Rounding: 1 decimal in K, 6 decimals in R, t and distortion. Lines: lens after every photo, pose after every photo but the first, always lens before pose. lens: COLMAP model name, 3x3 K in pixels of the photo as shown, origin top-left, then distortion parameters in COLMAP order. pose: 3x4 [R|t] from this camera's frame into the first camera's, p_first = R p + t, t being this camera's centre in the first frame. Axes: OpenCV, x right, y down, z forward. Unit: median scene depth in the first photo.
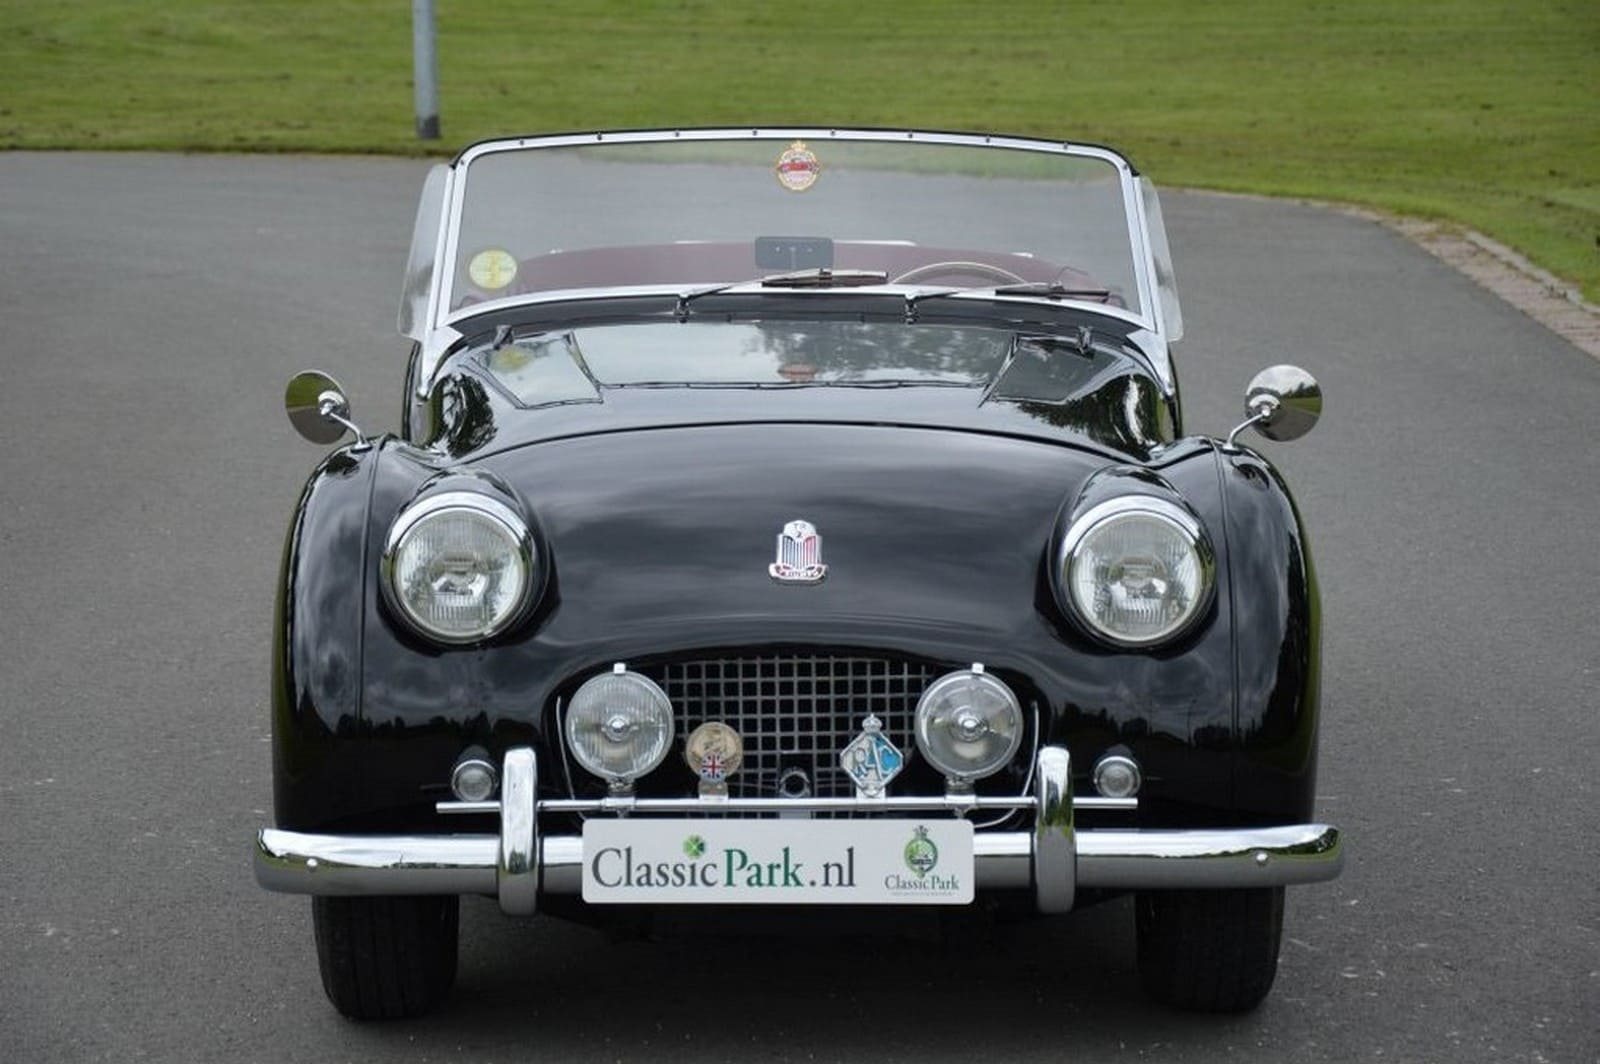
lens RADIAL K [[5141.2, 0, 777.6], [0, 5141.2, 536.7], [0, 0, 1]] dist [1.053747, 0.000000]
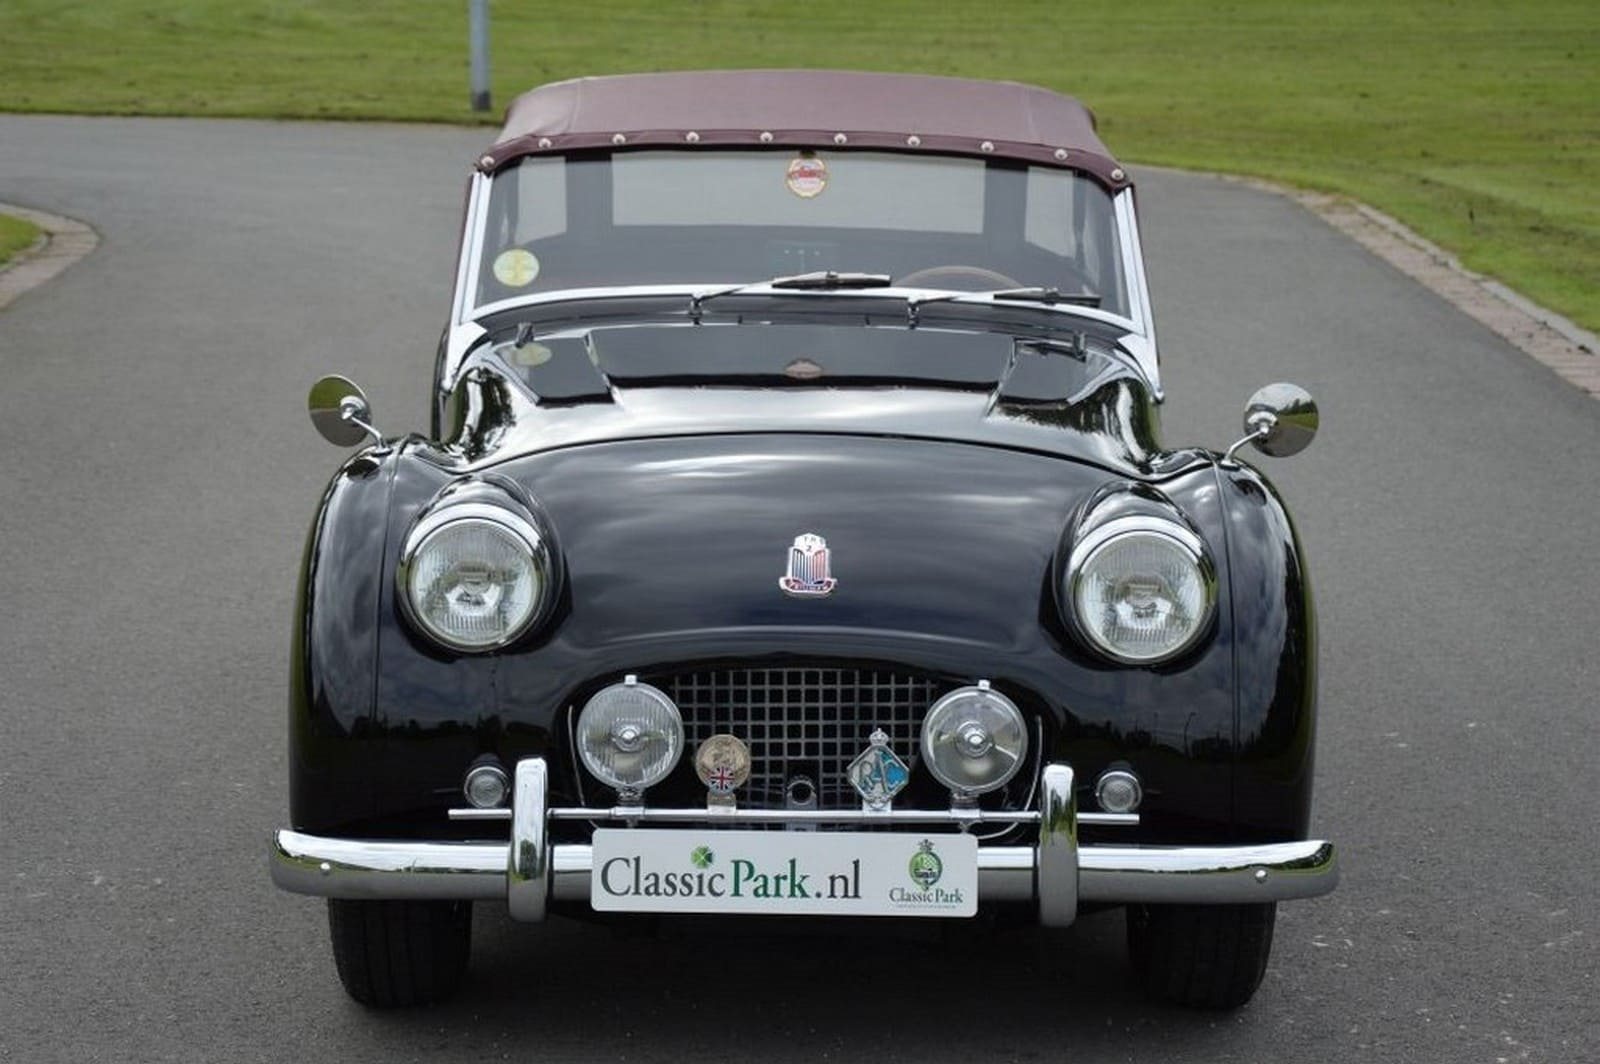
lens RADIAL K [[4232.6, 0, 782.3], [0, 4232.6, 500.4], [0, 0, 1]] dist [0.703061, 0.000000]
pose [[0.999901, 0.013178, 0.004951, -0.005430], [-0.013273, 0.999717, 0.019729, -0.026649], [-0.004690, -0.019793, 0.999793, 0.164909]]
